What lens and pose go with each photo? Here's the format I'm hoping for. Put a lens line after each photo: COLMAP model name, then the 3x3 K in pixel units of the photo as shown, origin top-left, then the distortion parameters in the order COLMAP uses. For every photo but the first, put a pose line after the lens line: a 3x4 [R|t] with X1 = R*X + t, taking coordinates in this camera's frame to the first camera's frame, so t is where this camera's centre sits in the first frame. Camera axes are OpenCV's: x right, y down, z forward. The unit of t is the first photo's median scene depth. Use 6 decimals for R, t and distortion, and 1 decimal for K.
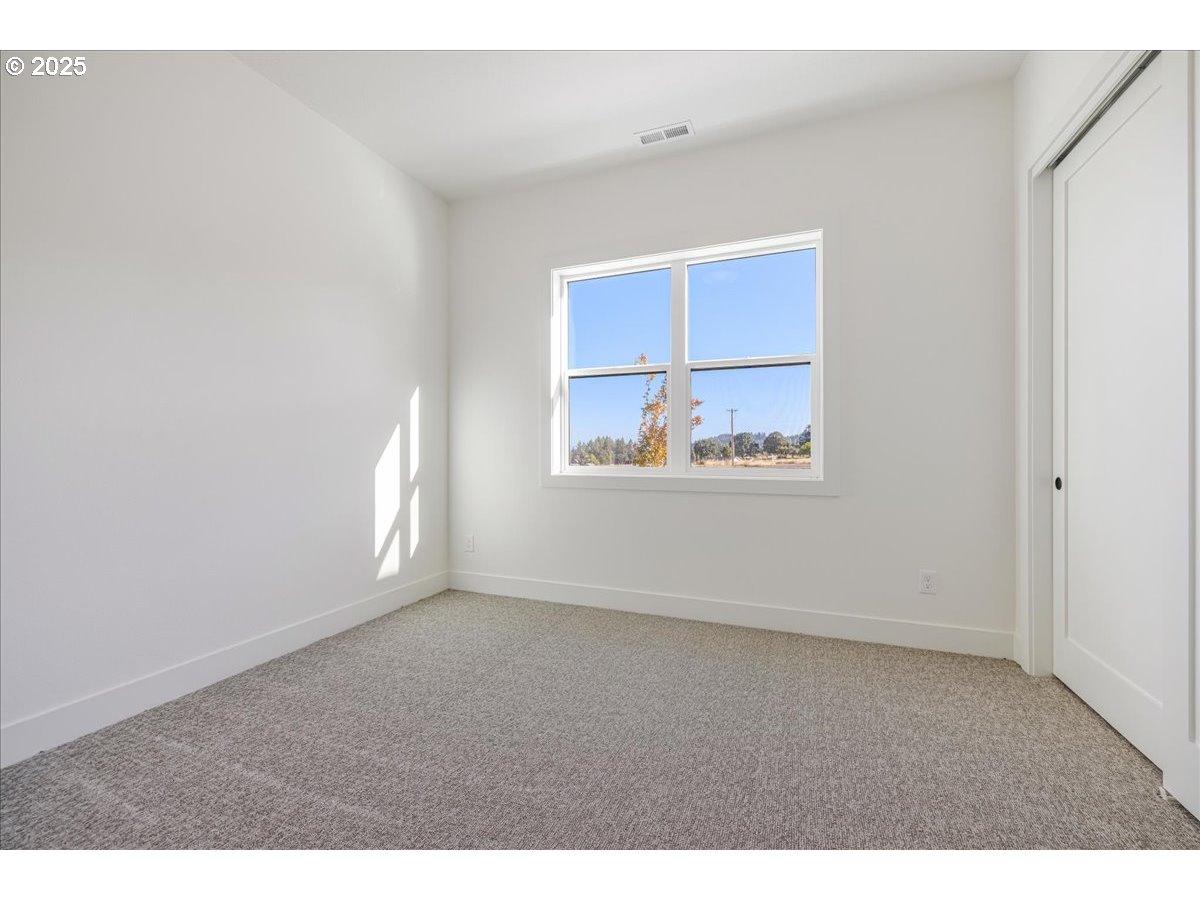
lens RADIAL K [[486.1, 0, 604.5], [0, 486.1, 452.3], [0, 0, 1]] dist [0.000408, 0.000048]
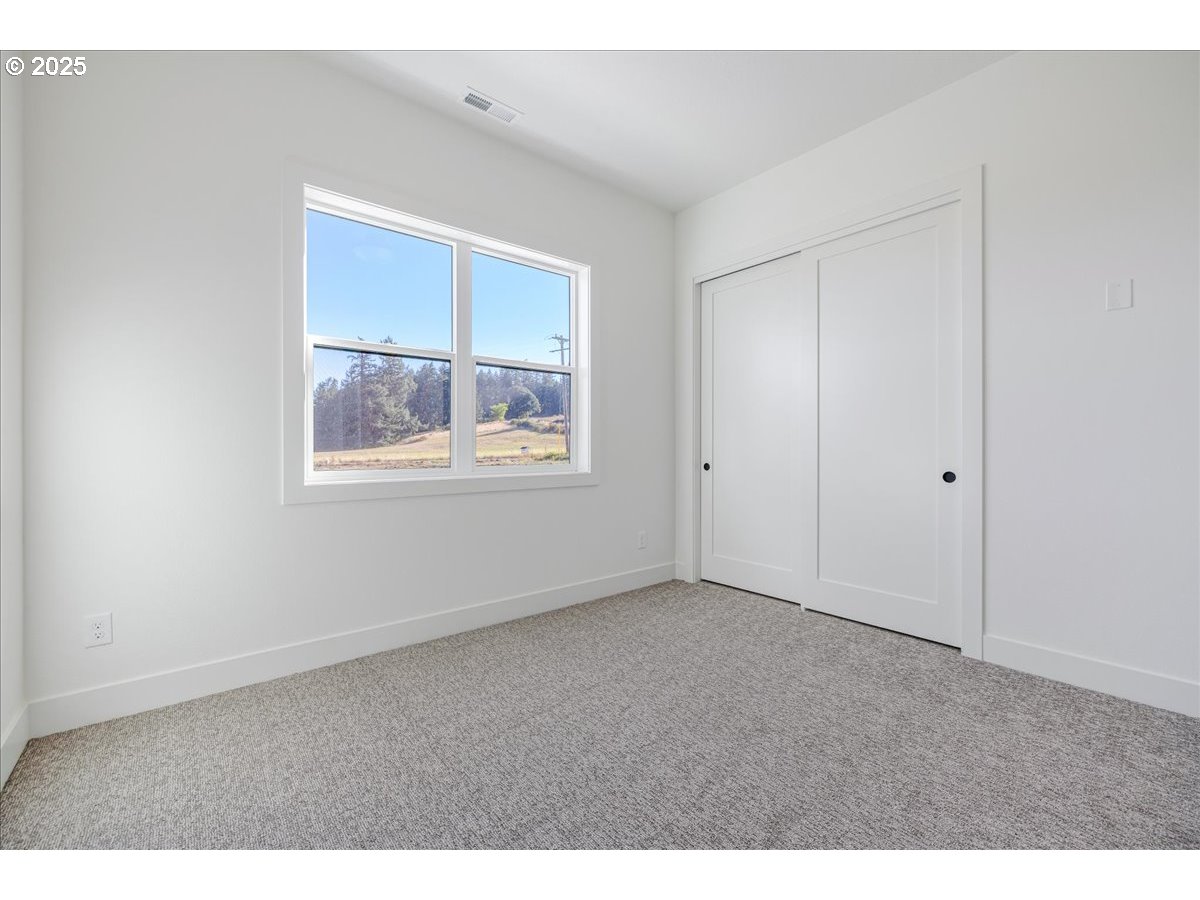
lens RADIAL K [[503.6, 0, 596.7], [0, 503.6, 444.4], [0, 0, 1]] dist [0.002041, 0.000071]
pose [[0.494260, -0.001736, 0.869312, -0.665164], [0.000875, 0.999998, 0.001499, -0.015204], [-0.869313, 0.000020, 0.494261, 0.374476]]
